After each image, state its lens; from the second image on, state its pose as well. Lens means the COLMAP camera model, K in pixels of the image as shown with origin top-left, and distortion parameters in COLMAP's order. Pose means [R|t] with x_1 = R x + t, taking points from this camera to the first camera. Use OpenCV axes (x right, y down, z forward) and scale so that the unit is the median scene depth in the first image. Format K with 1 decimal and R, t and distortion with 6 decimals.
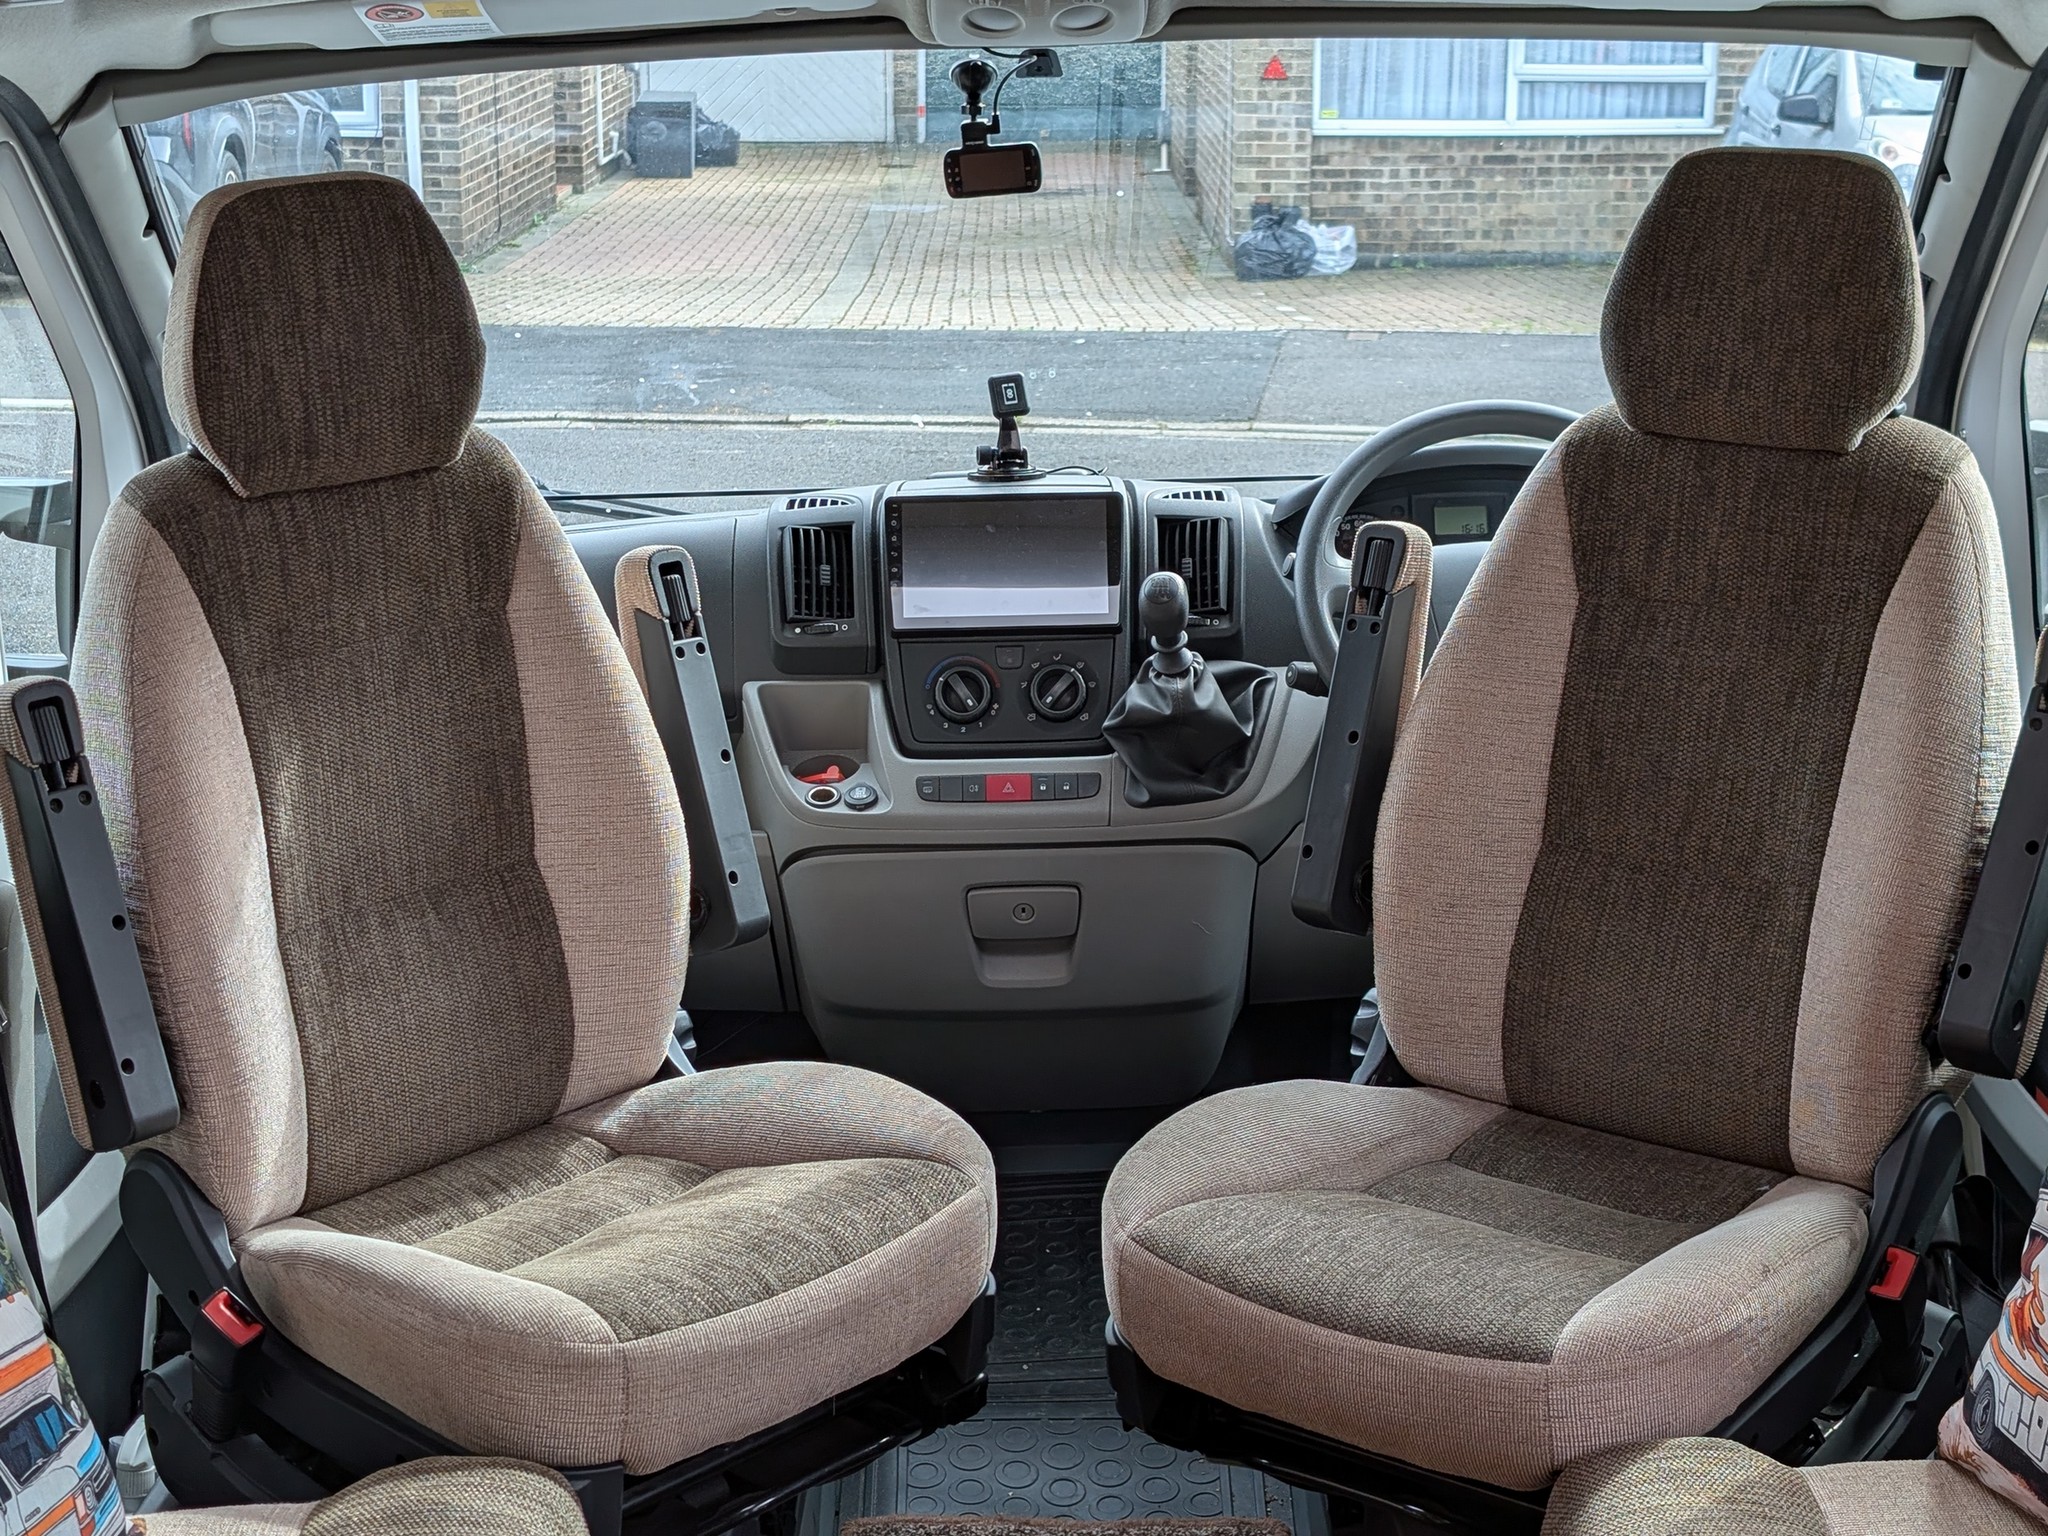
lens RADIAL K [[3200.7, 0, 1024.0], [0, 3200.7, 768.0], [0, 0, 1]] dist [0.144667, -0.573709]
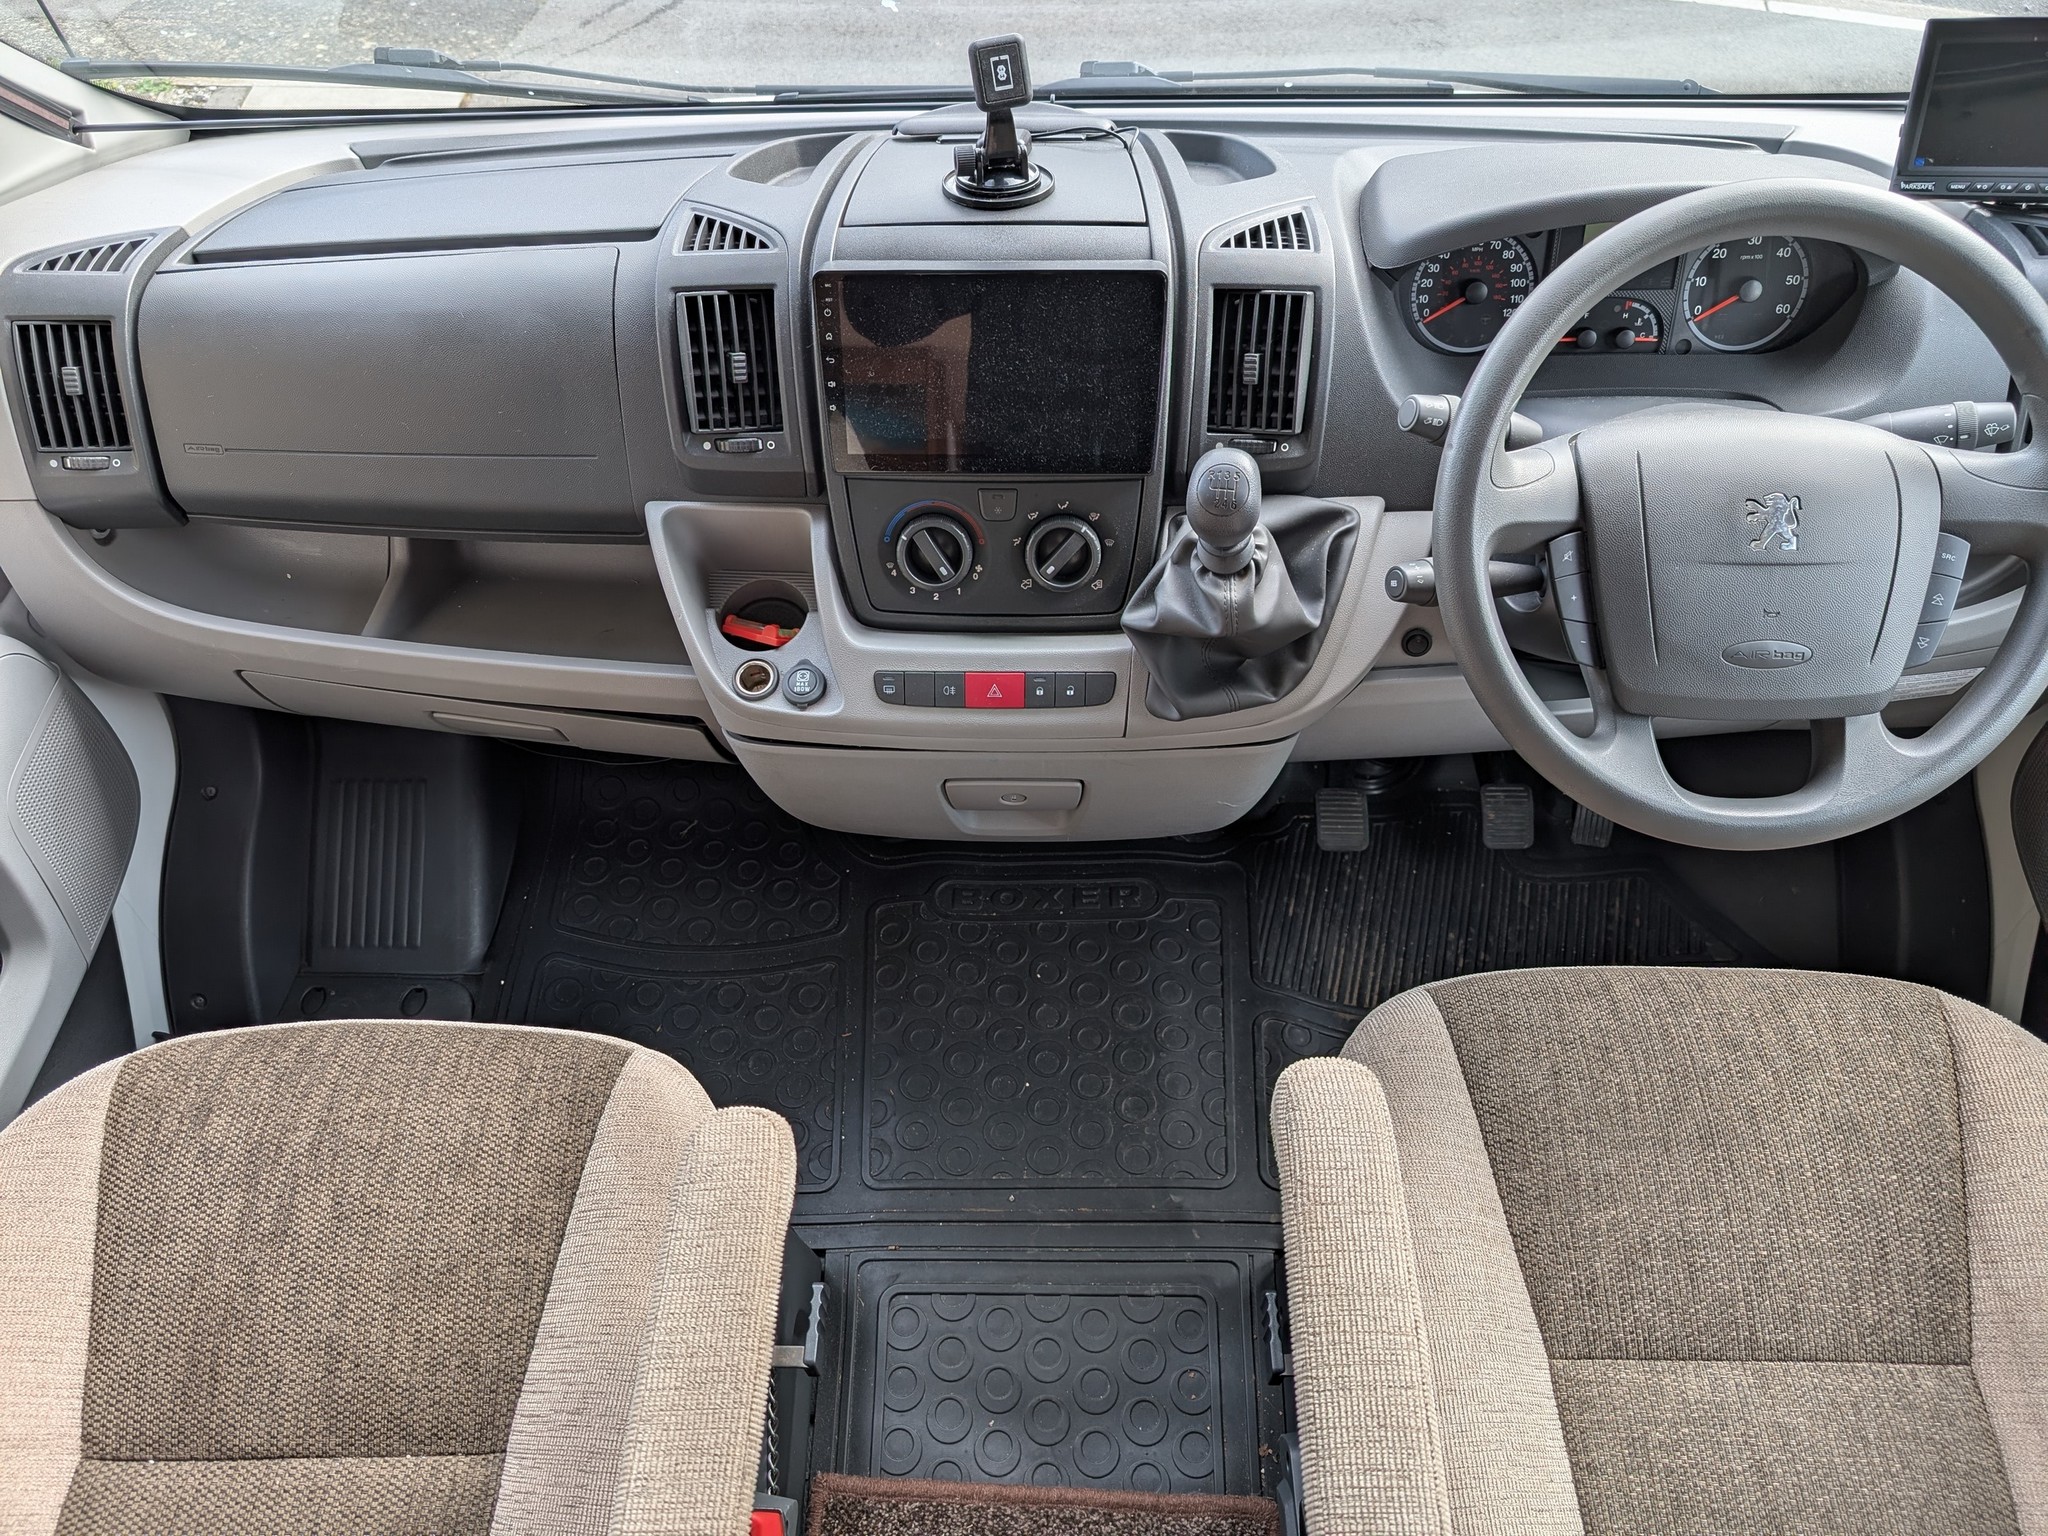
lens RADIAL K [[1519.5, 0, 1010.5], [0, 1519.5, 769.7], [0, 0, 1]] dist [0.049478, -0.147670]
pose [[0.999914, 0.013108, -0.000624, -0.000614], [-0.010608, 0.835387, 0.549560, -0.172960], [0.007725, -0.549506, 0.835454, 0.672736]]
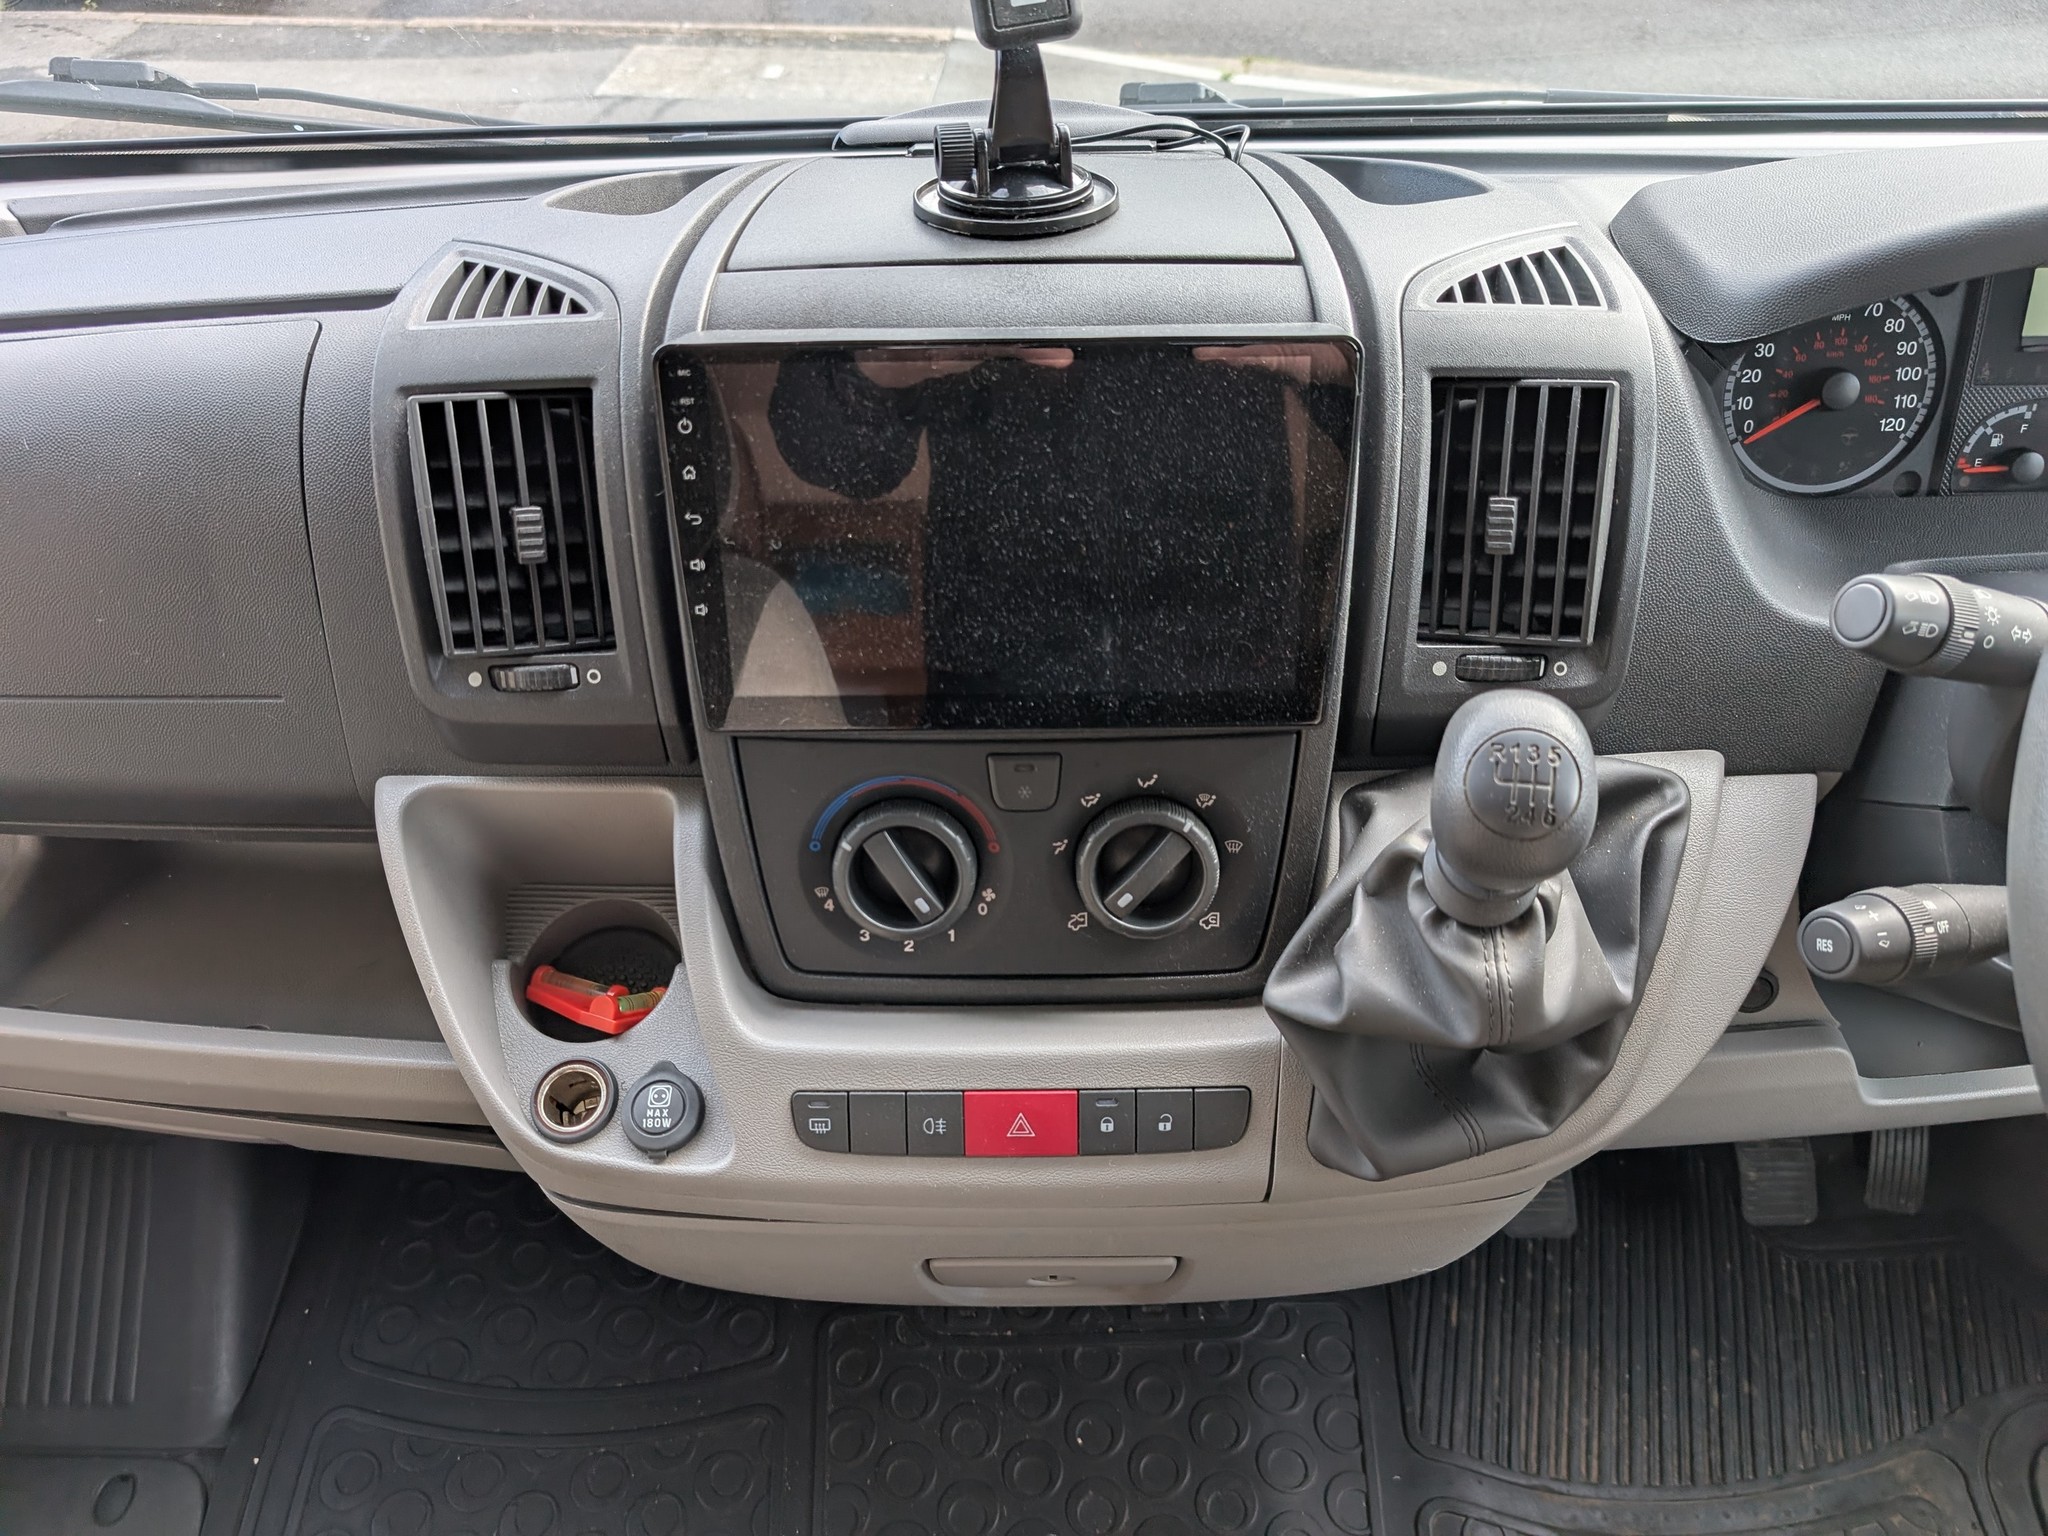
lens RADIAL K [[1497.3, 0, 1024.0], [0, 1497.3, 768.0], [0, 0, 1]] dist [-0.003586, -0.006780]
pose [[0.999874, -0.001882, 0.015742, -0.007282], [-0.005715, 0.883376, 0.468630, -0.118870], [-0.014788, -0.468661, 0.883254, 0.836453]]
